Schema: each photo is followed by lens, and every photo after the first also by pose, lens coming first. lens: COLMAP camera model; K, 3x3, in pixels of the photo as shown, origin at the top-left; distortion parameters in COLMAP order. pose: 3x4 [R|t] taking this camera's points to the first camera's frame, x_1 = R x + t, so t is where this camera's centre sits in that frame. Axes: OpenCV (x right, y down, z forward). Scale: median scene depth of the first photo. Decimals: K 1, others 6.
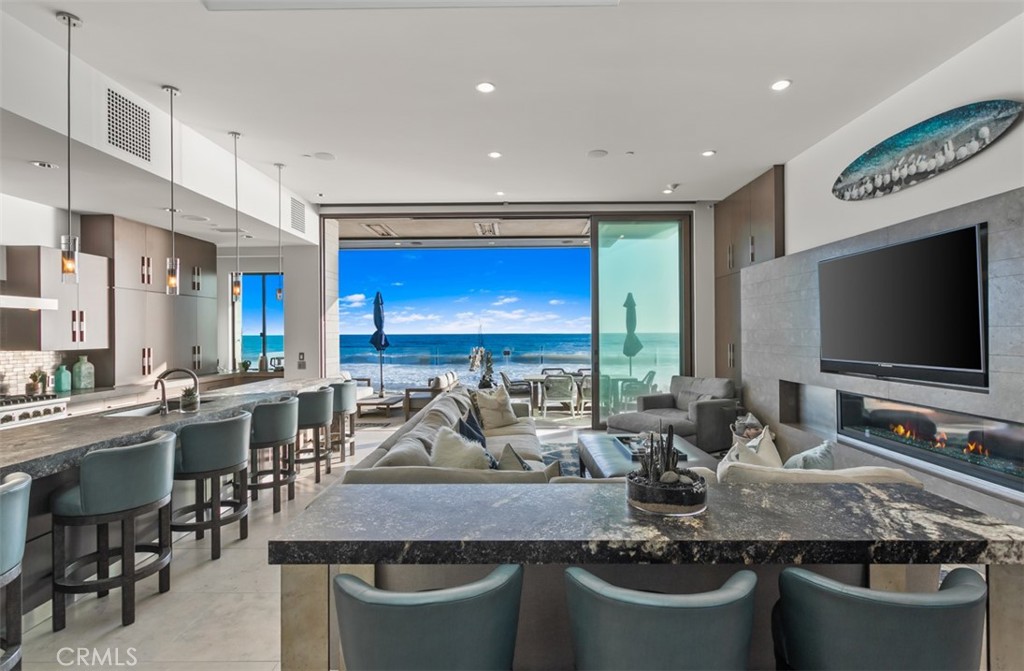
lens RADIAL K [[499.2, 0, 506.8], [0, 499.2, 328.2], [0, 0, 1]] dist [0.005390, 0.000777]
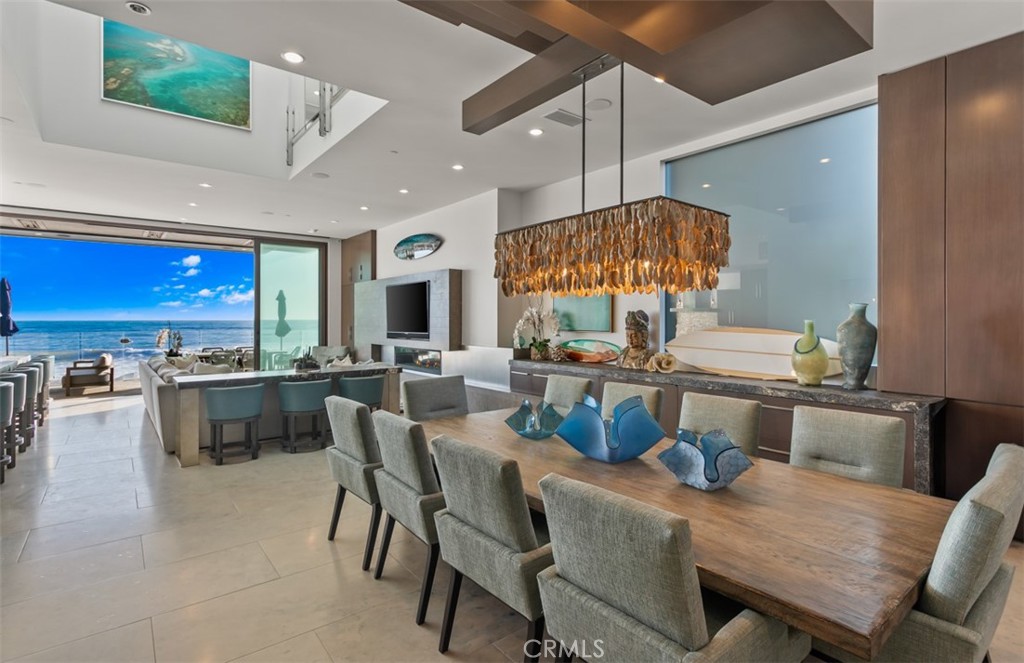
lens RADIAL K [[502.8, 0, 512.0], [0, 502.8, 313.4], [0, 0, 1]] dist [0.108489, 0.000267]
pose [[0.770022, 0.010829, 0.637925, -0.306773], [-0.007677, 0.999941, -0.007707, -0.003829], [-0.637971, 0.001038, 0.770060, -0.909598]]
